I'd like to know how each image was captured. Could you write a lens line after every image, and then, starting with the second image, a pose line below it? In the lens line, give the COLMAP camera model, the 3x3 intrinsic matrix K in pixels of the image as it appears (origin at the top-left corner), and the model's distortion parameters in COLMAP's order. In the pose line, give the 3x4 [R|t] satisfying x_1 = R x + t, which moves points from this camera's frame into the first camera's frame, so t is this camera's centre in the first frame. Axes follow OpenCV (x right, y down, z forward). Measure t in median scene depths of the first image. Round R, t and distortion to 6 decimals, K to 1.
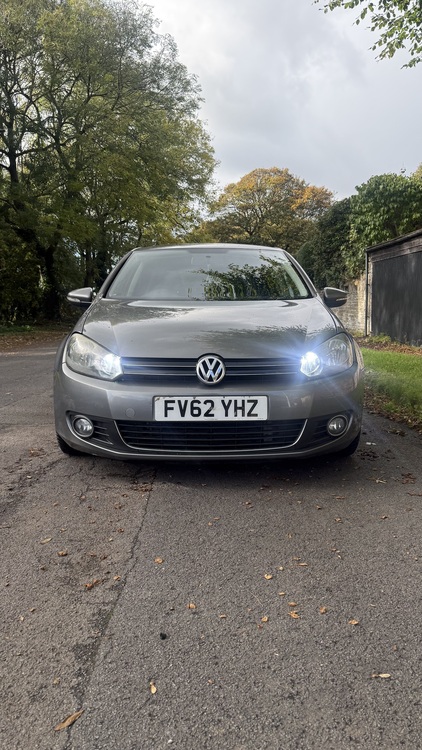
lens RADIAL K [[544.0, 0, 213.5], [0, 544.0, 376.4], [0, 0, 1]] dist [-0.003223, -0.021596]
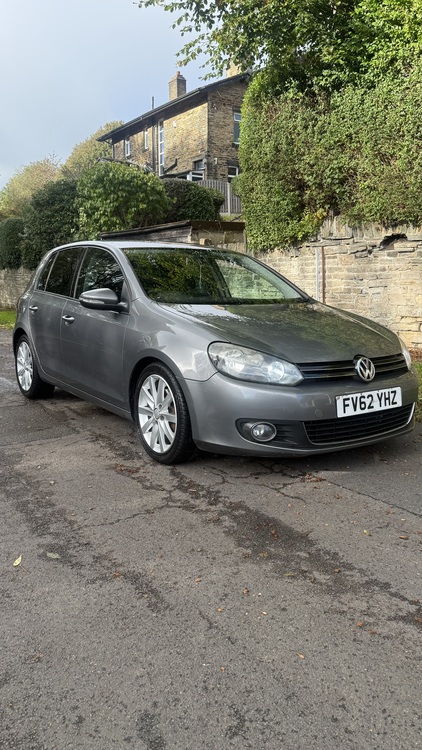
lens RADIAL K [[544.0, 0, 214.2], [0, 544.0, 374.0], [0, 0, 1]] dist [-0.003223, -0.021596]
pose [[0.816054, -0.076306, 0.572917, -0.951027], [0.056607, 0.997033, 0.052164, -0.081140], [-0.575198, -0.010138, 0.817952, 0.228184]]
